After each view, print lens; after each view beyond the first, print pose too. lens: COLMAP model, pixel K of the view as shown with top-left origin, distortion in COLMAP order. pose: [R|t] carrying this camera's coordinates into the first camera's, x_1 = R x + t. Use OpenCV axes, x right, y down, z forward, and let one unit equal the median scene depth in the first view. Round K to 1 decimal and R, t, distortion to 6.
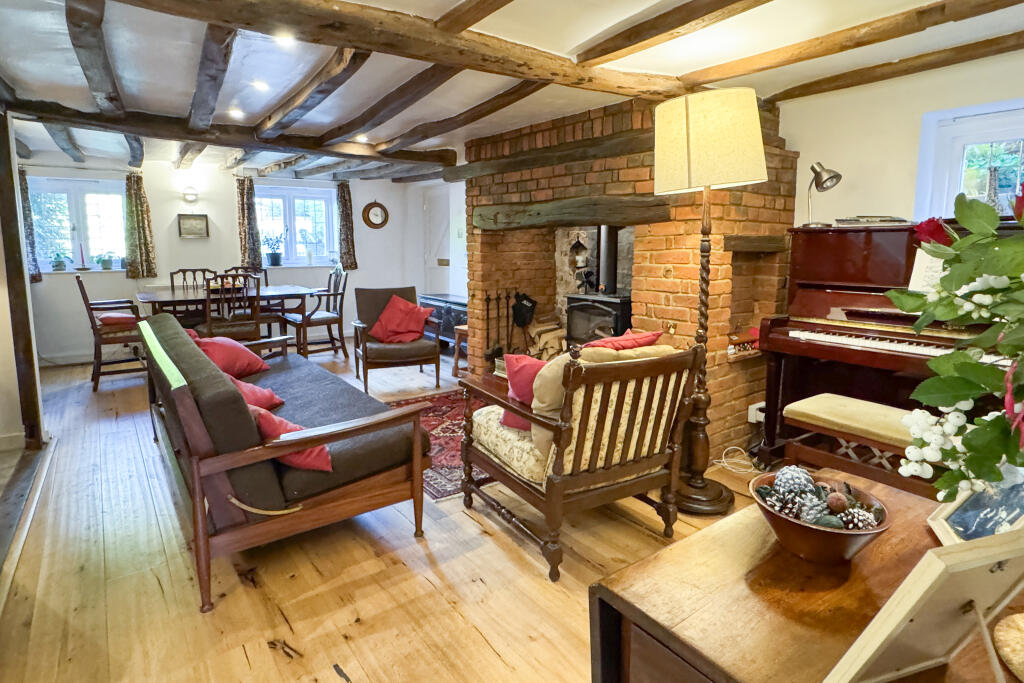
lens RADIAL K [[551.2, 0, 510.1], [0, 551.2, 315.9], [0, 0, 1]] dist [-0.005179, -0.001050]
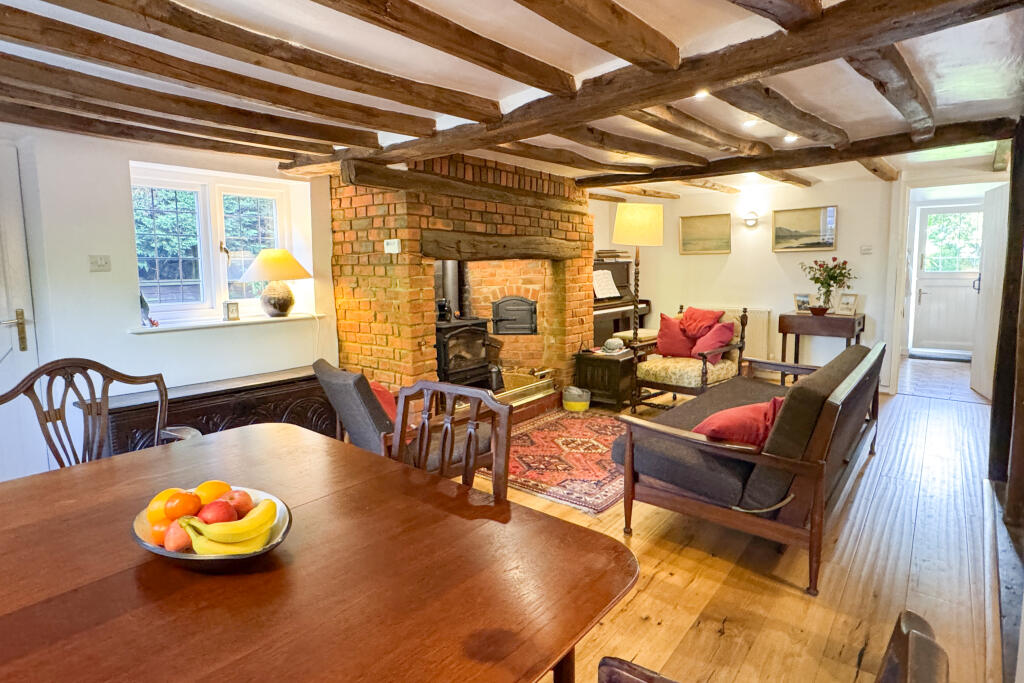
lens RADIAL K [[551.2, 0, 510.1], [0, 551.2, 315.9], [0, 0, 1]] dist [-0.005179, -0.001050]
pose [[-0.246294, -0.088684, 0.965129, -0.828789], [0.136956, 0.982628, 0.125242, -0.152699], [-0.959470, 0.163027, -0.229869, 1.040116]]
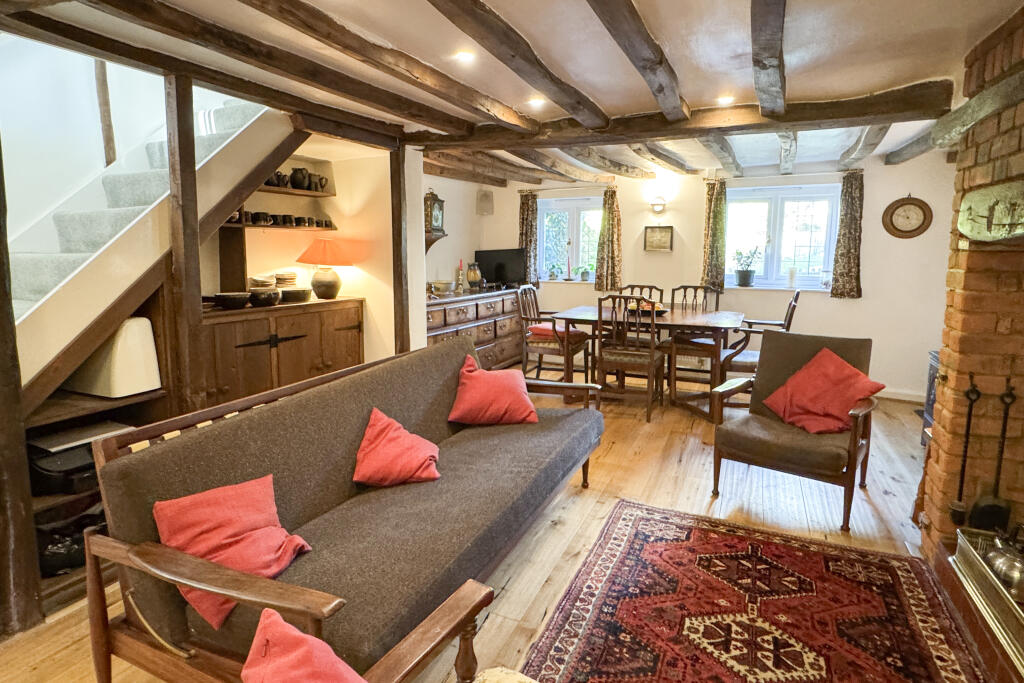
lens RADIAL K [[551.2, 0, 510.1], [0, 551.2, 315.9], [0, 0, 1]] dist [-0.005179, -0.001050]
pose [[0.479132, 0.106837, -0.871217, 0.159734], [-0.121103, 0.991118, 0.054939, -0.069671], [0.869348, 0.079184, 0.487815, 0.427673]]
